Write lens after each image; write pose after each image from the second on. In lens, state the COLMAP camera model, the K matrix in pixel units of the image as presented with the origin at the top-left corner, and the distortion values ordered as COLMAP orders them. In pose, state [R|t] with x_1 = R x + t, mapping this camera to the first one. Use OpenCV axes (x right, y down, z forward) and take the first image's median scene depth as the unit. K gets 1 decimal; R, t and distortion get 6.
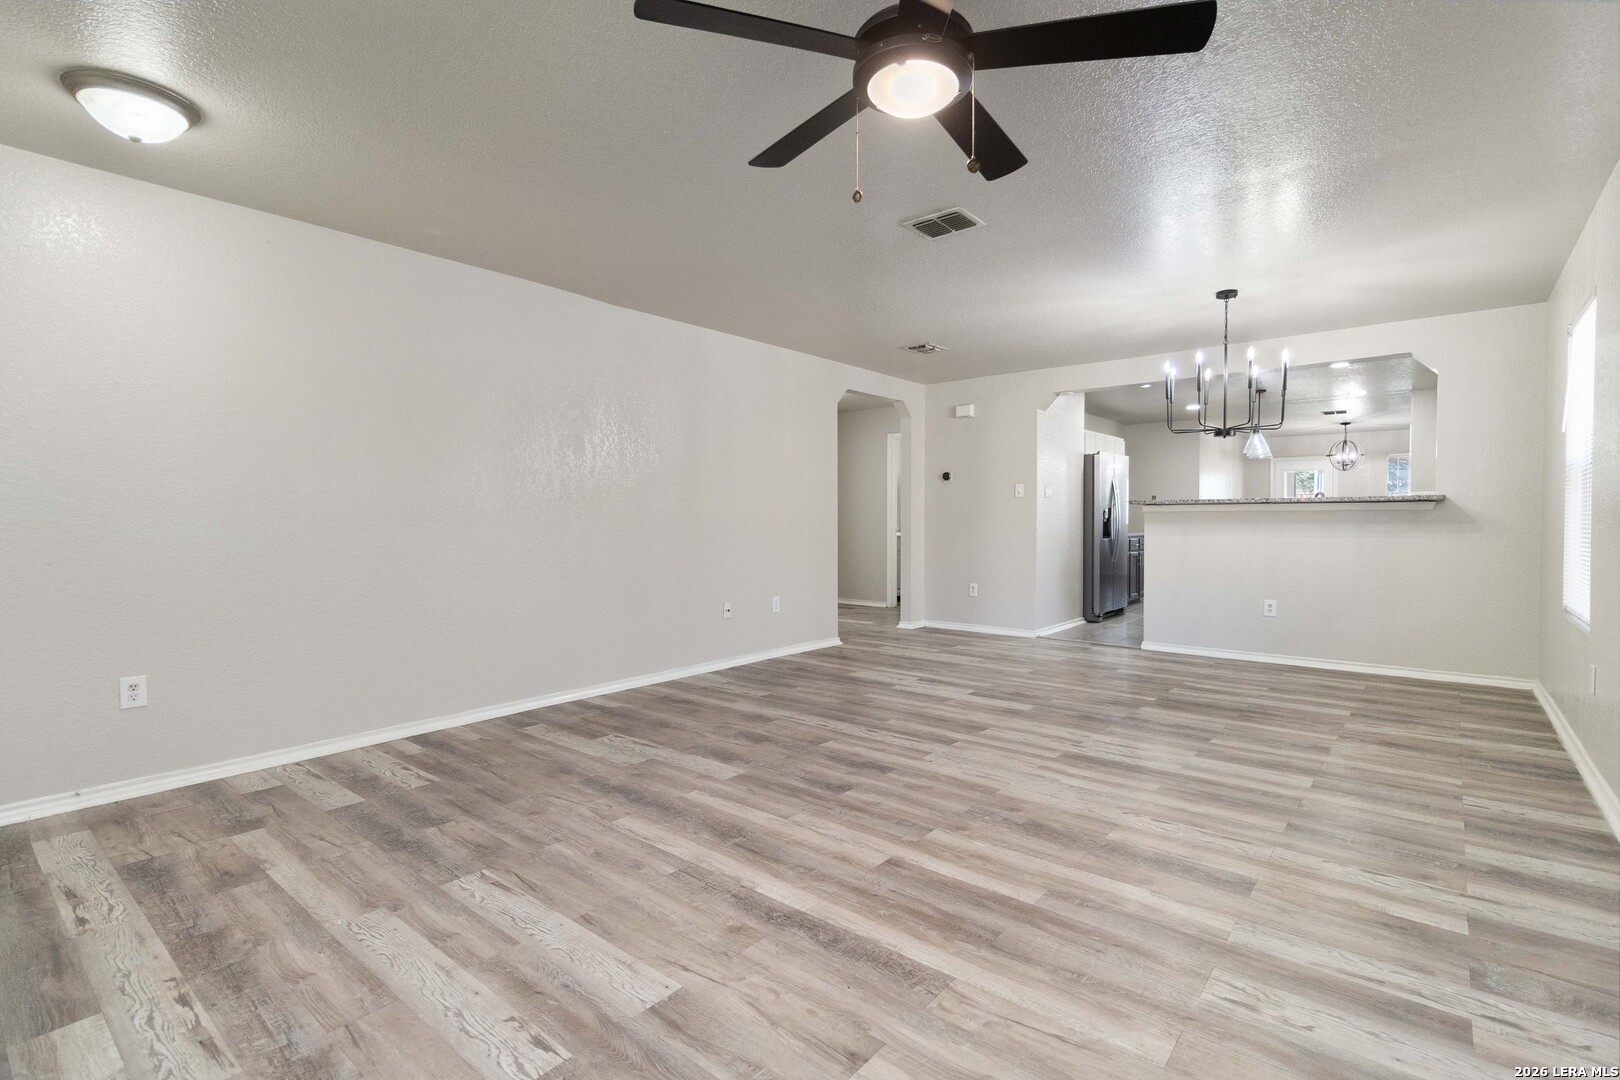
lens RADIAL K [[757.8, 0, 831.5], [0, 757.8, 533.8], [0, 0, 1]] dist [0.001147, 0.000014]
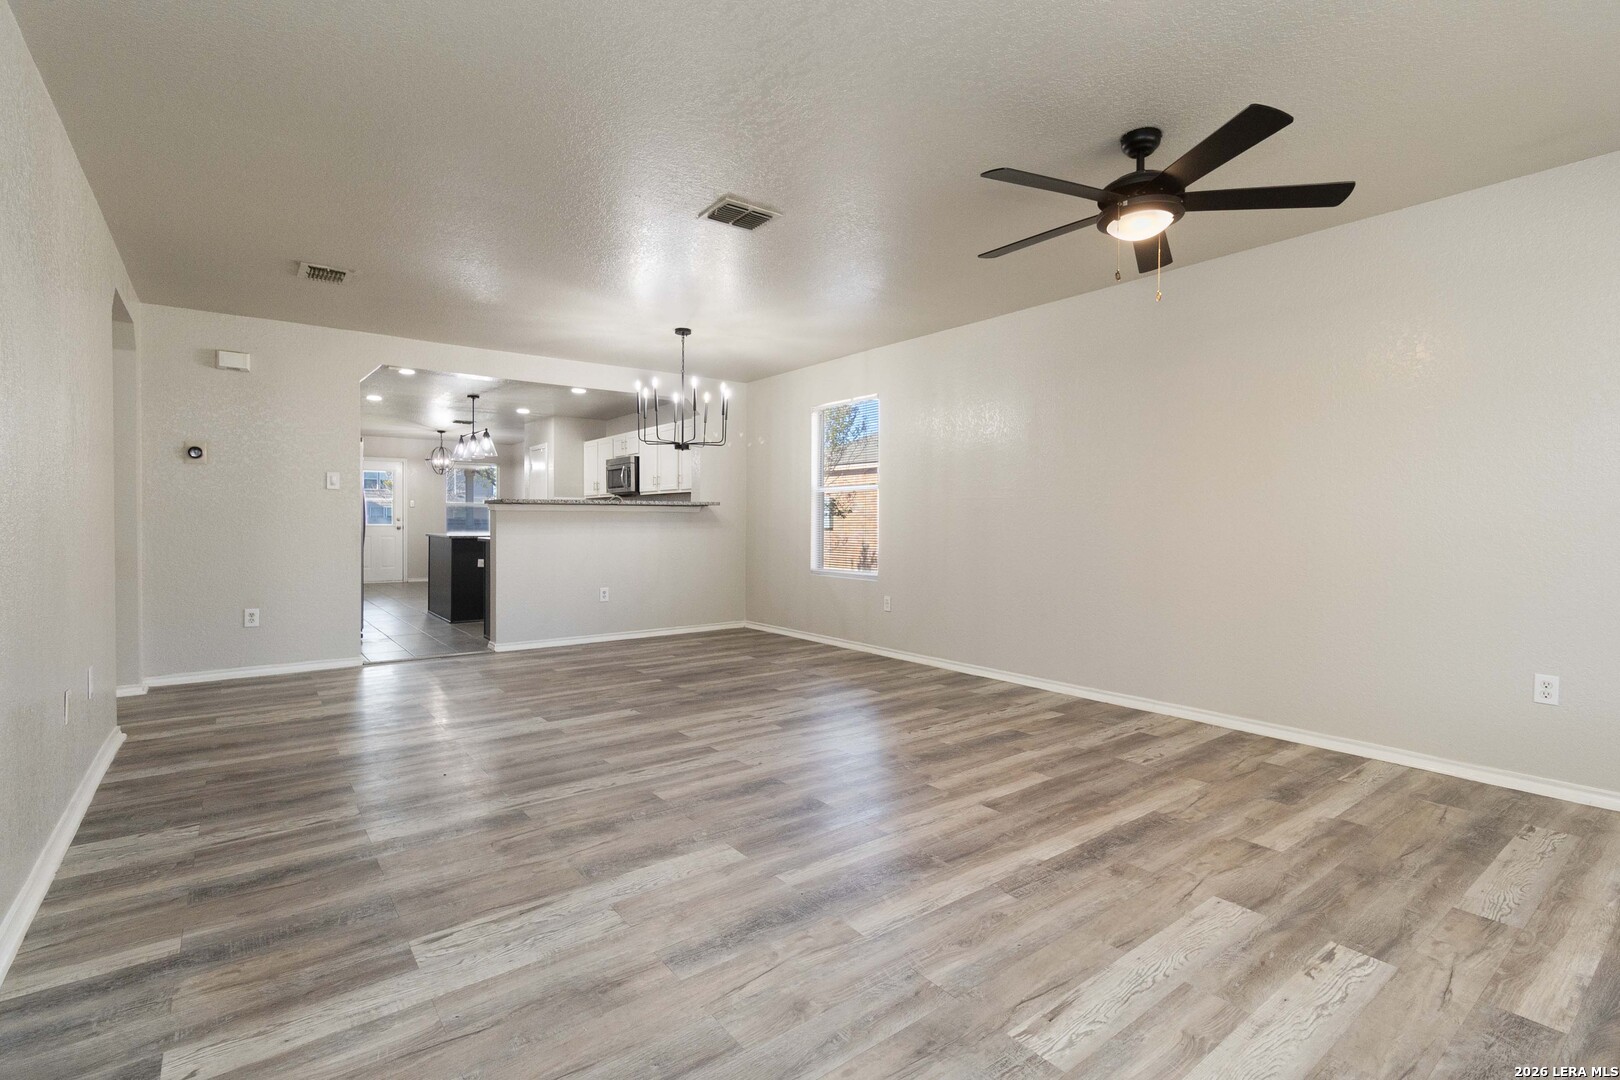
lens RADIAL K [[748.0, 0, 822.3], [0, 748.0, 529.3], [0, 0, 1]] dist [0.001699, 0.000343]
pose [[0.224547, -0.011372, 0.974397, -0.816333], [0.017242, 0.999822, 0.007695, -0.009325], [-0.974311, 0.015073, 0.224703, 0.720777]]
